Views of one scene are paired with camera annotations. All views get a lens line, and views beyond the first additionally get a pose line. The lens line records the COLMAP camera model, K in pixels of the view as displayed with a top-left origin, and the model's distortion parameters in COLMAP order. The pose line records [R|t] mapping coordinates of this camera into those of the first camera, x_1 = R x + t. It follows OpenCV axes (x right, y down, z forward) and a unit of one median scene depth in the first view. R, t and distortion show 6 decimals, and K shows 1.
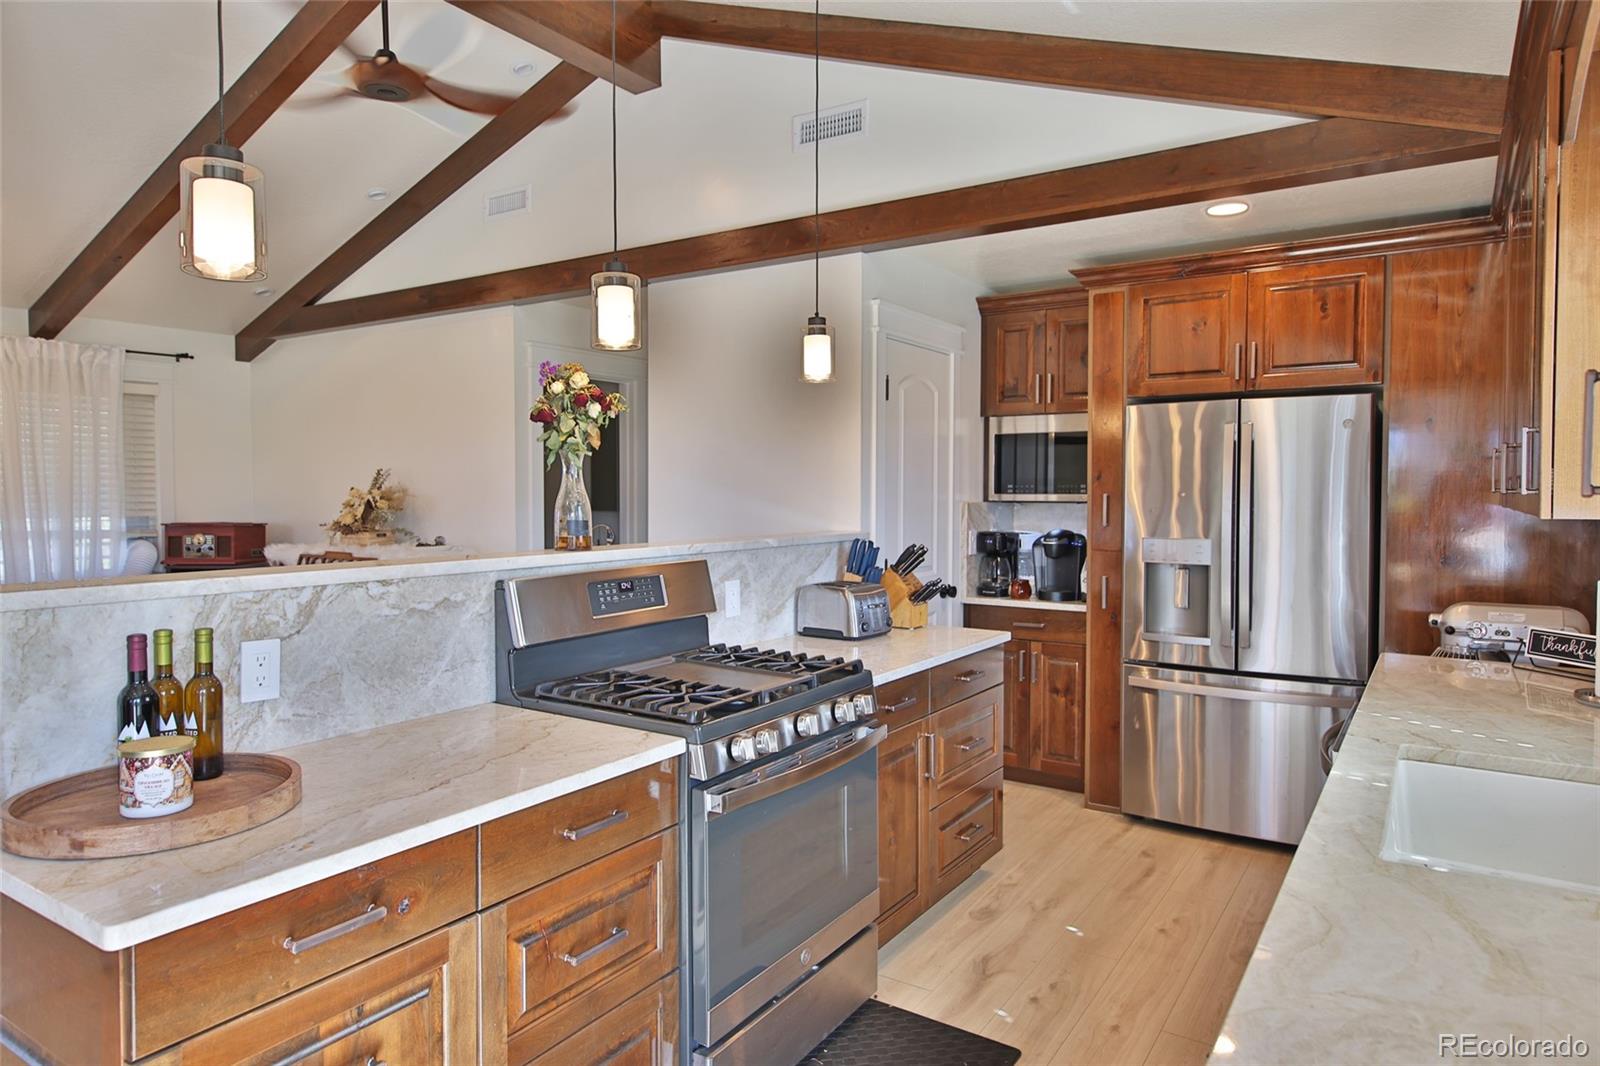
lens RADIAL K [[973.6, 0, 796.6], [0, 973.6, 523.6], [0, 0, 1]] dist [0.006911, 0.002149]
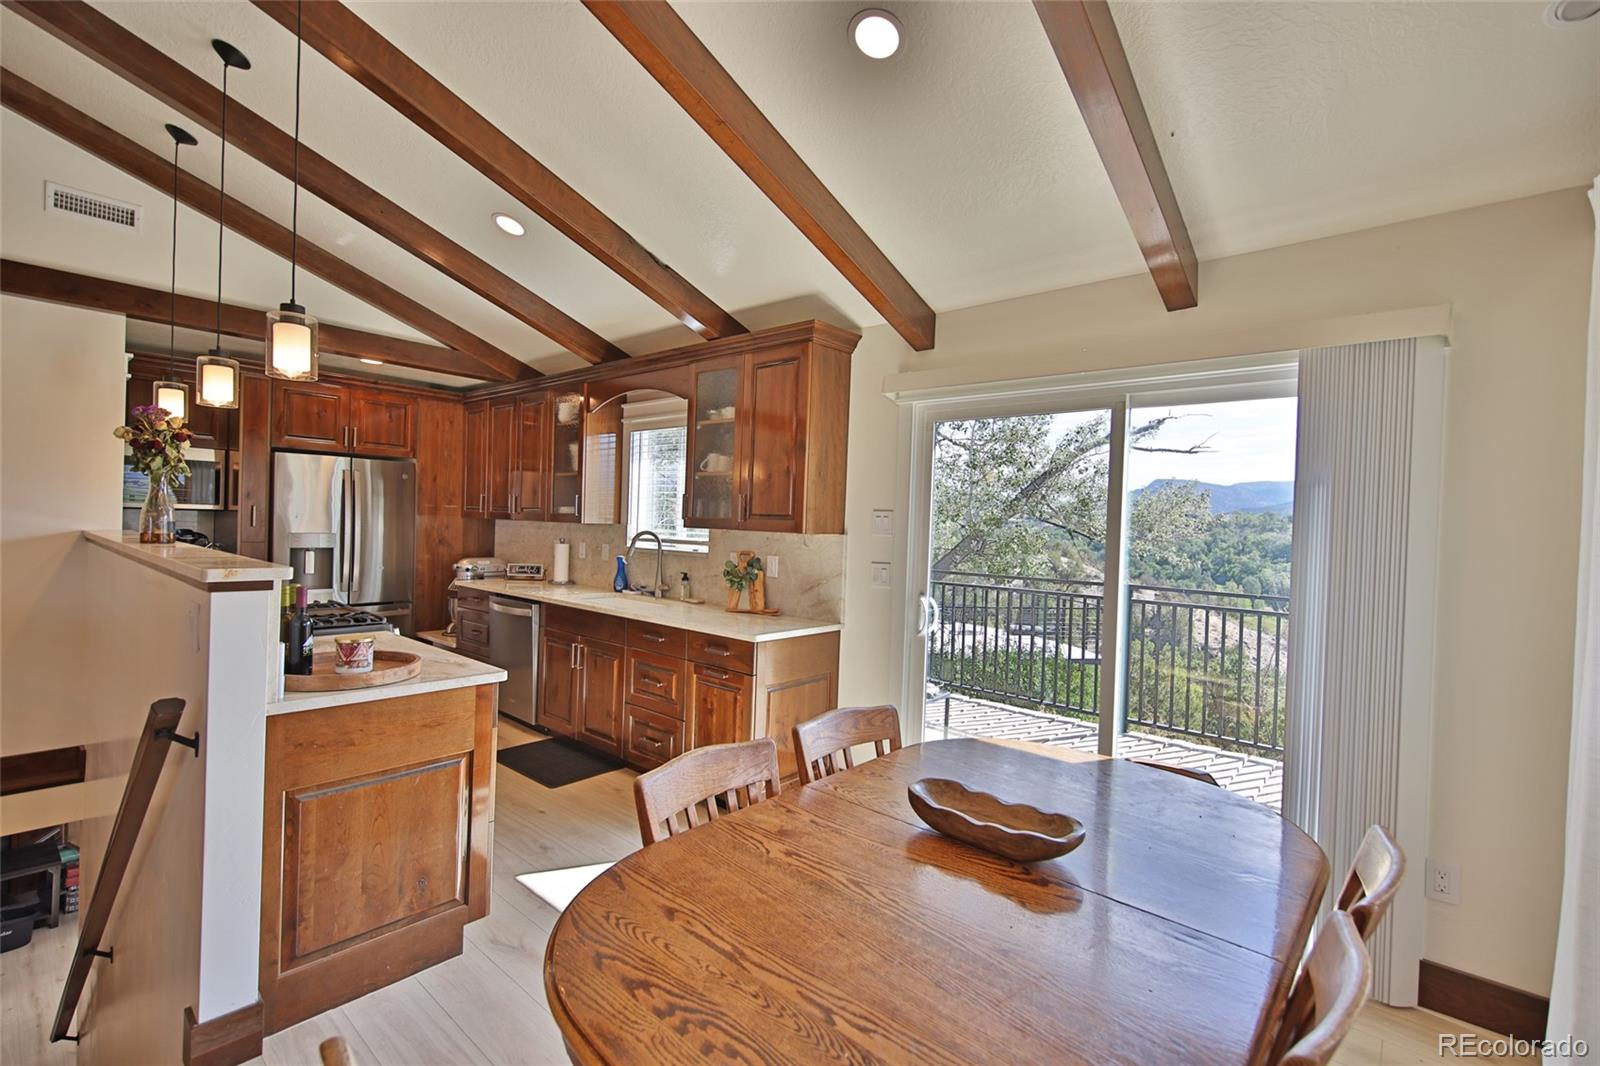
lens RADIAL K [[717.6, 0, 807.1], [0, 717.6, 532.2], [0, 0, 1]] dist [0.014096, -0.005982]
pose [[0.123262, -0.009651, 0.992327, -0.797466], [-0.001344, 0.999950, 0.009892, -0.000445], [-0.992373, -0.002553, 0.123243, -0.030719]]
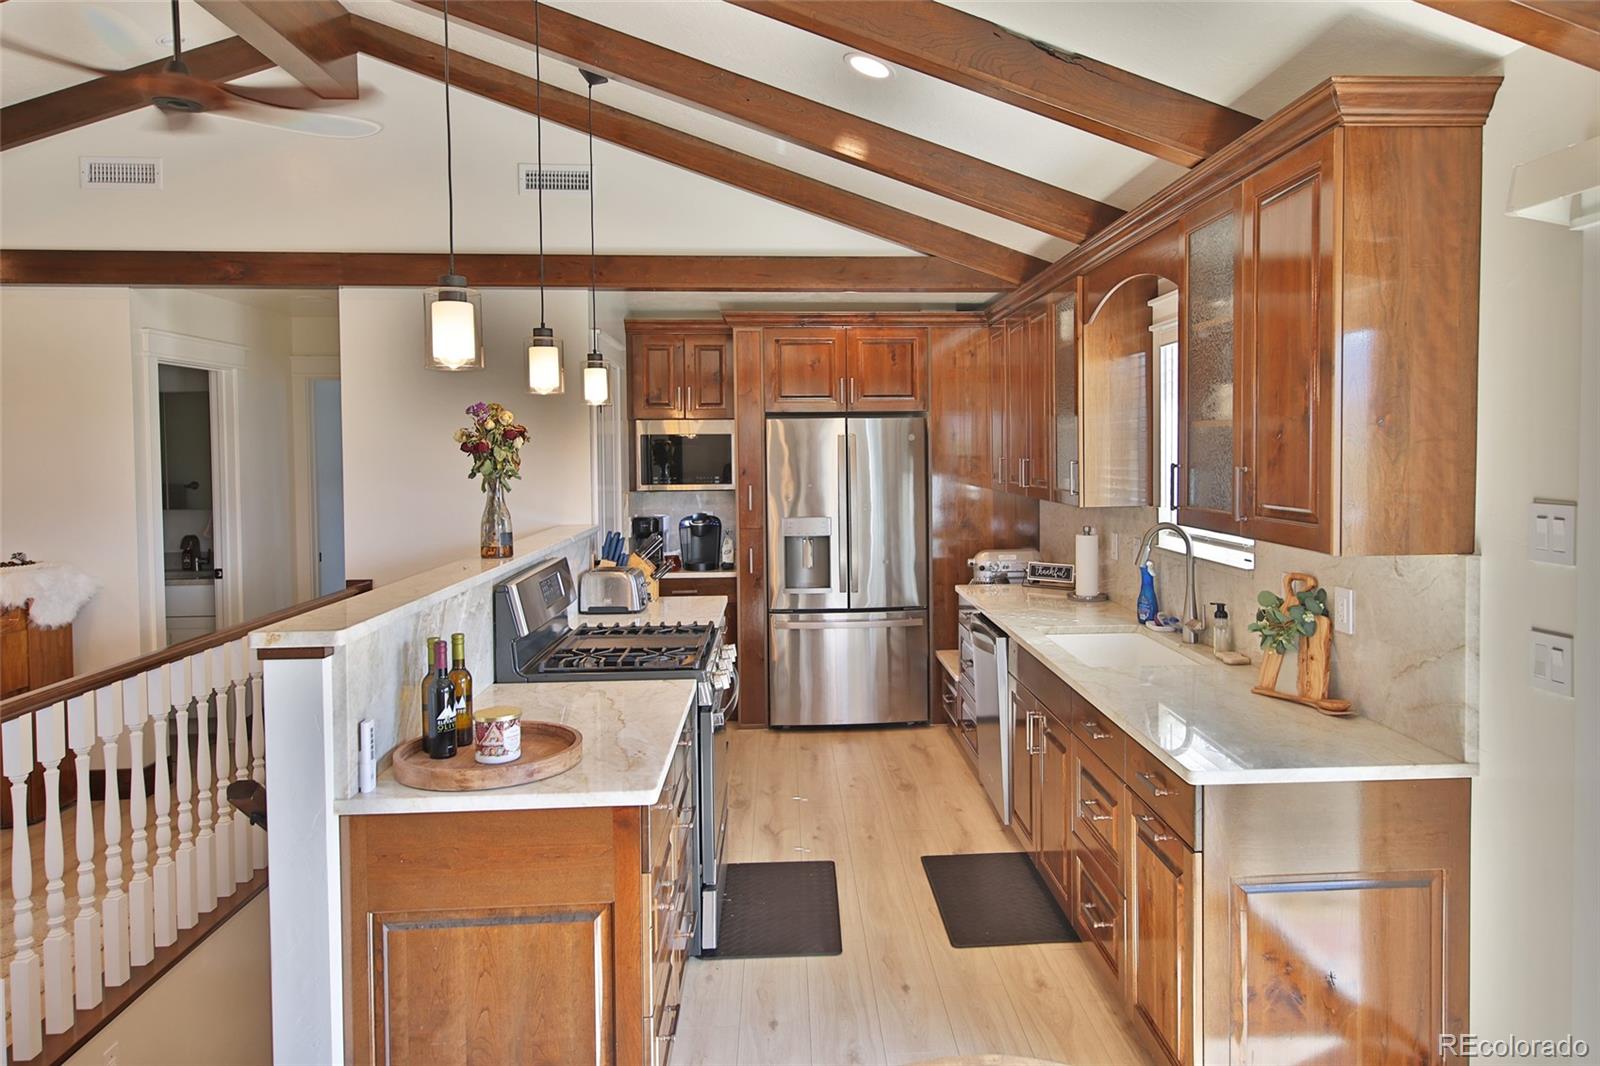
lens RADIAL K [[1059.8, 0, 851.6], [0, 1059.8, 485.2], [0, 0, 1]] dist [0.009650, 0.002442]
pose [[0.789576, -0.029136, 0.612961, -0.488173], [0.029816, 0.999514, 0.009104, -0.043308], [-0.612928, 0.011088, 0.790061, -0.224239]]
